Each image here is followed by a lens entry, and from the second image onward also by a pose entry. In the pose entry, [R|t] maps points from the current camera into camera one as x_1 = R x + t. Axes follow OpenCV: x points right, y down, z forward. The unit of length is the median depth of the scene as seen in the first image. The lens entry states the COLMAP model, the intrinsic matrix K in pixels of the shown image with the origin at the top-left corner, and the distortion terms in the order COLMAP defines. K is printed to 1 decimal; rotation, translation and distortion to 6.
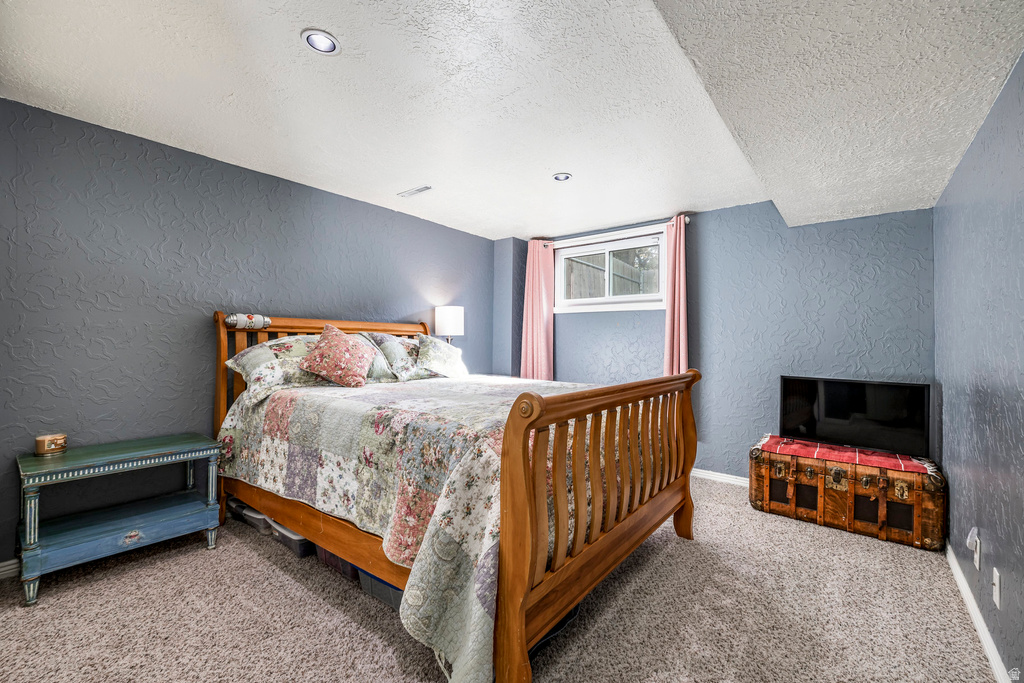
lens RADIAL K [[443.6, 0, 511.0], [0, 443.6, 340.3], [0, 0, 1]] dist [0.000344, -0.000233]
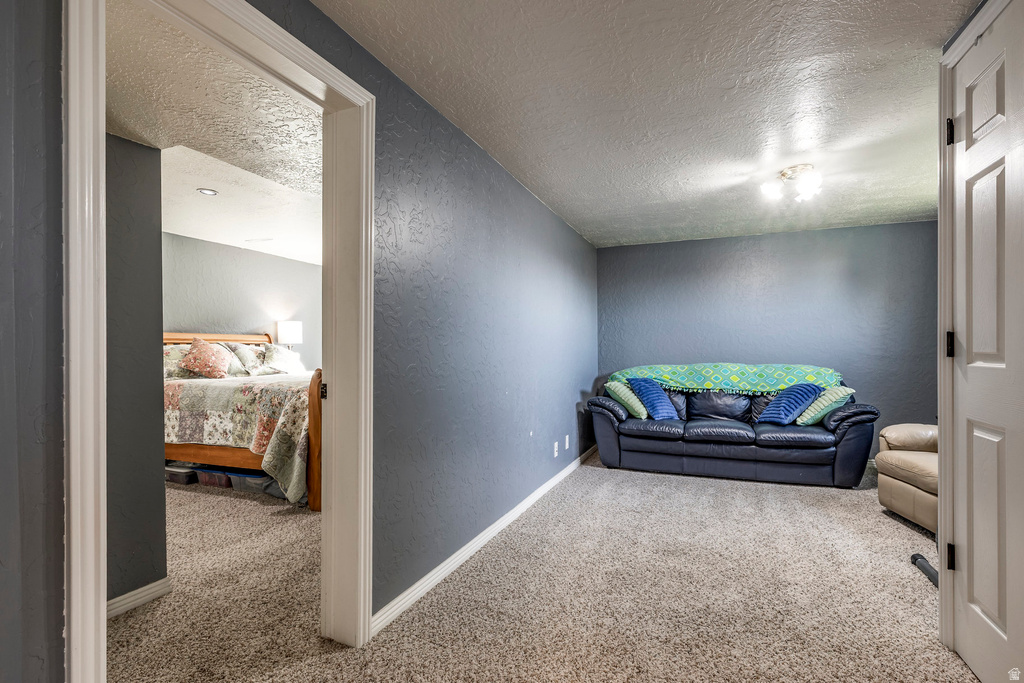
lens RADIAL K [[477.4, 0, 517.8], [0, 477.4, 351.7], [0, 0, 1]] dist [-0.000628, 0.000044]
pose [[0.957433, -0.013834, 0.288324, 0.196235], [0.010604, 0.999862, 0.012762, 0.004199], [-0.288461, -0.009162, 0.957448, -1.085709]]
